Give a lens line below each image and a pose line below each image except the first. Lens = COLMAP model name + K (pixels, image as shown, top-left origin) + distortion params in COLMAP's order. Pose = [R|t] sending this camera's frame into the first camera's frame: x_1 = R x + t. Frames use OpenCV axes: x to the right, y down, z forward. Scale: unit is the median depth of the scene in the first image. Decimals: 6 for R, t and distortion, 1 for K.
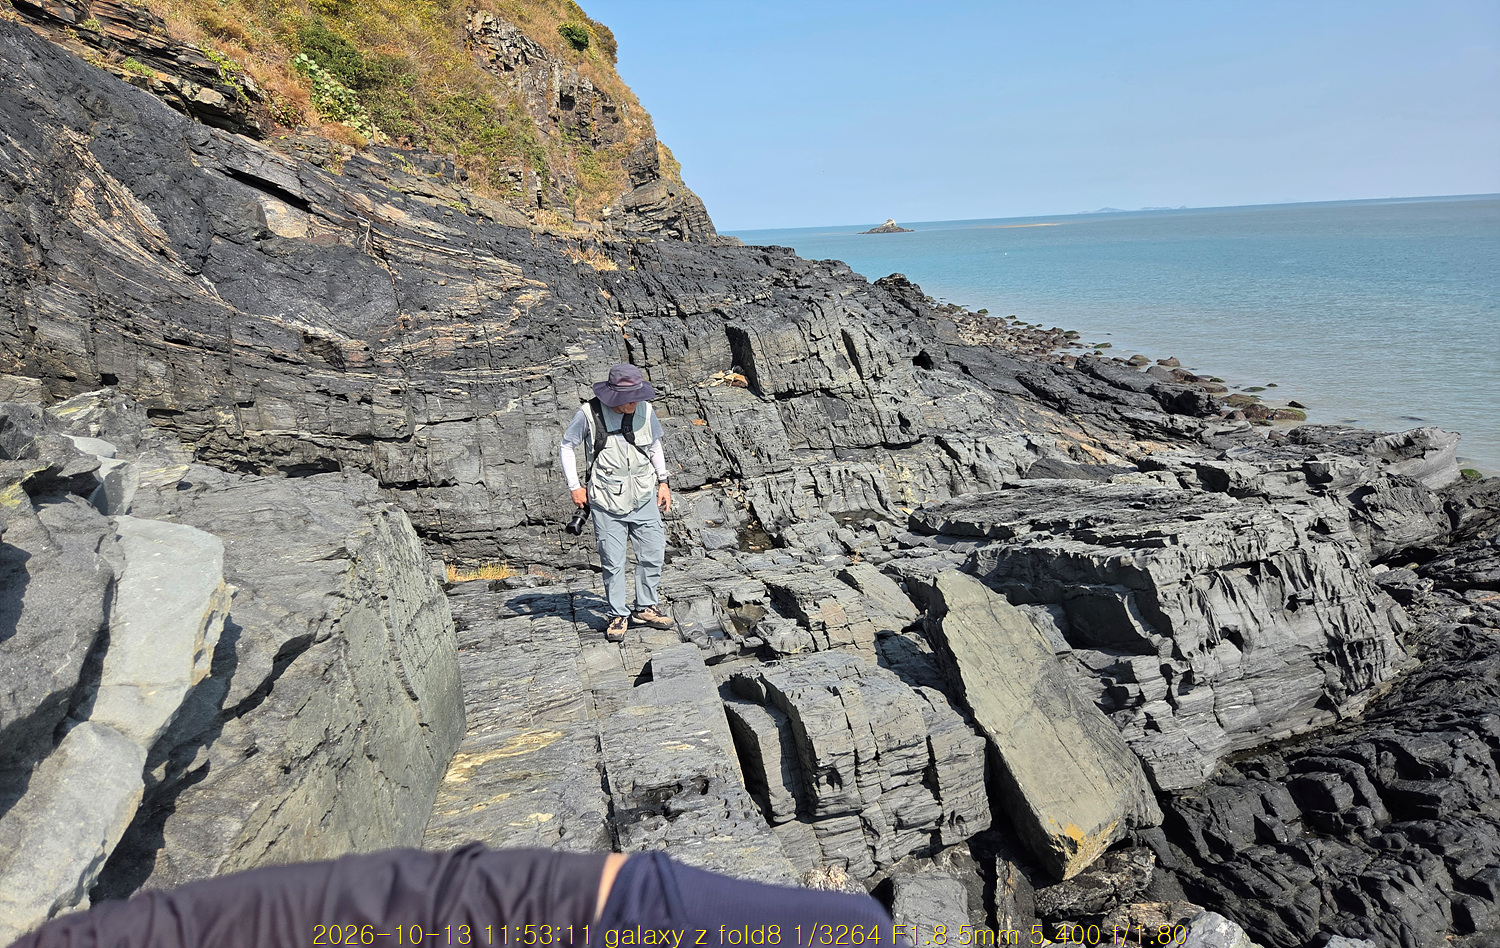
lens RADIAL K [[982.7, 0, 746.7], [0, 982.7, 497.2], [0, 0, 1]] dist [0.069949, -0.056088]
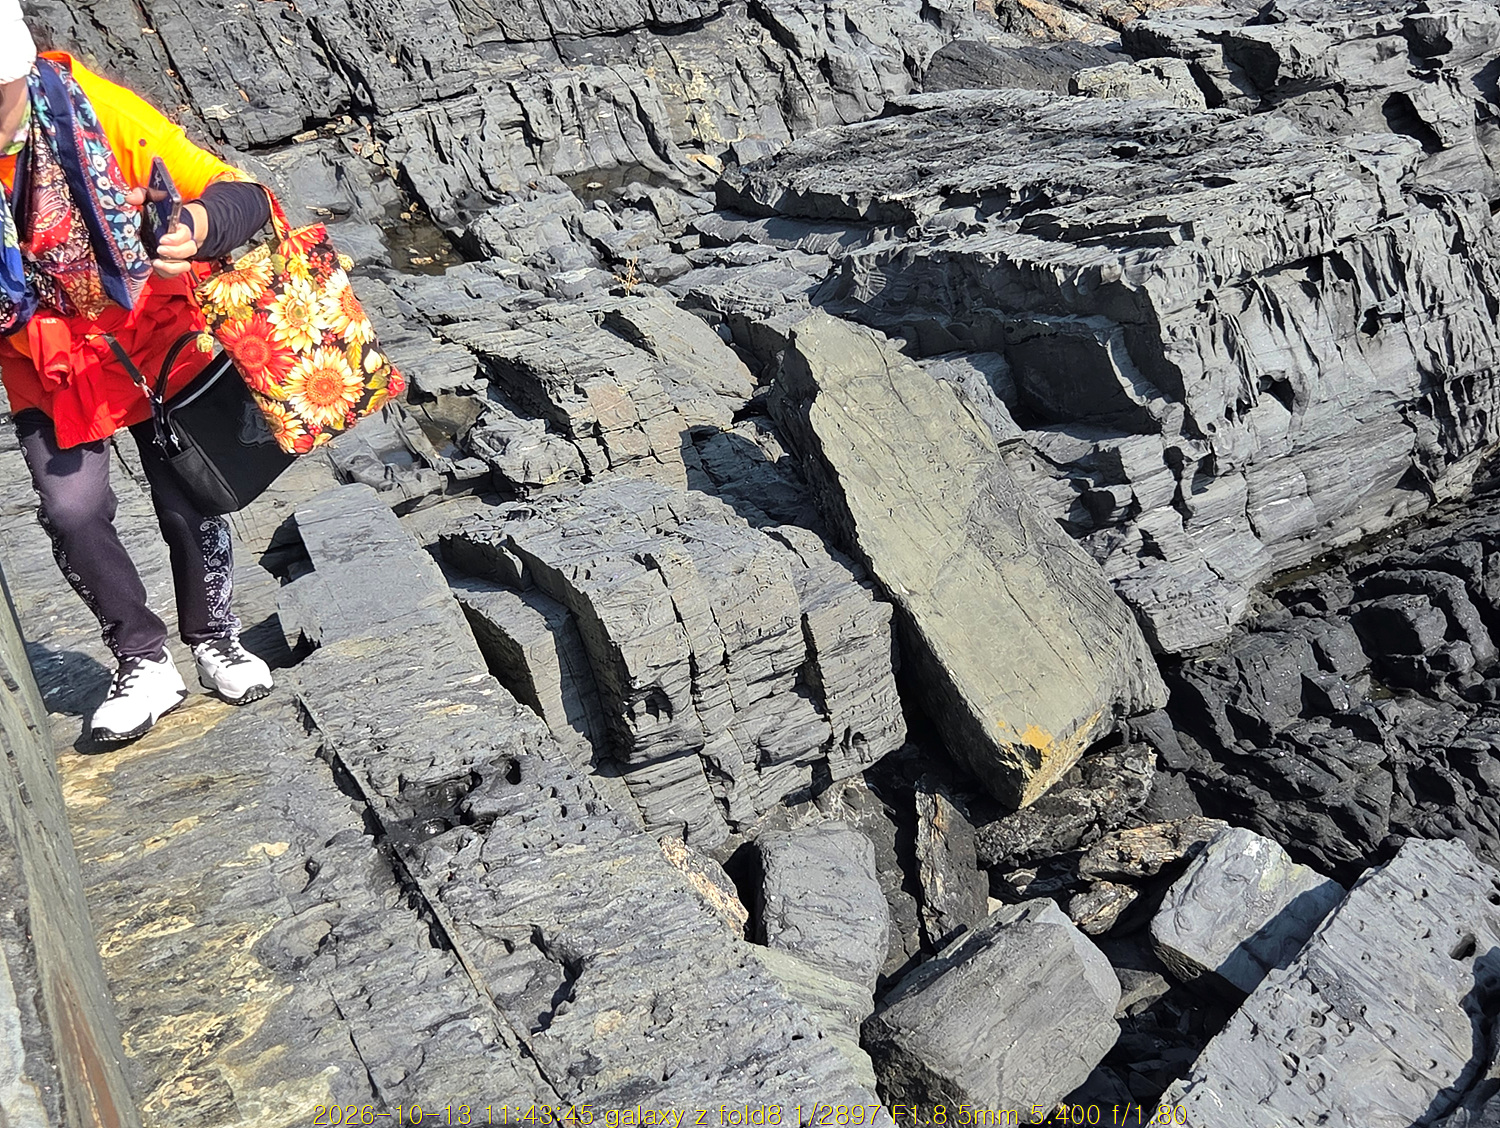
lens RADIAL K [[2012.1, 0, 751.0], [0, 2012.1, 583.0], [0, 0, 1]] dist [0.107660, -0.171290]
pose [[0.977702, -0.101067, 0.184078, -0.060564], [0.052163, 0.965978, 0.253311, -0.075663], [-0.203416, -0.238060, 0.949710, -0.126395]]
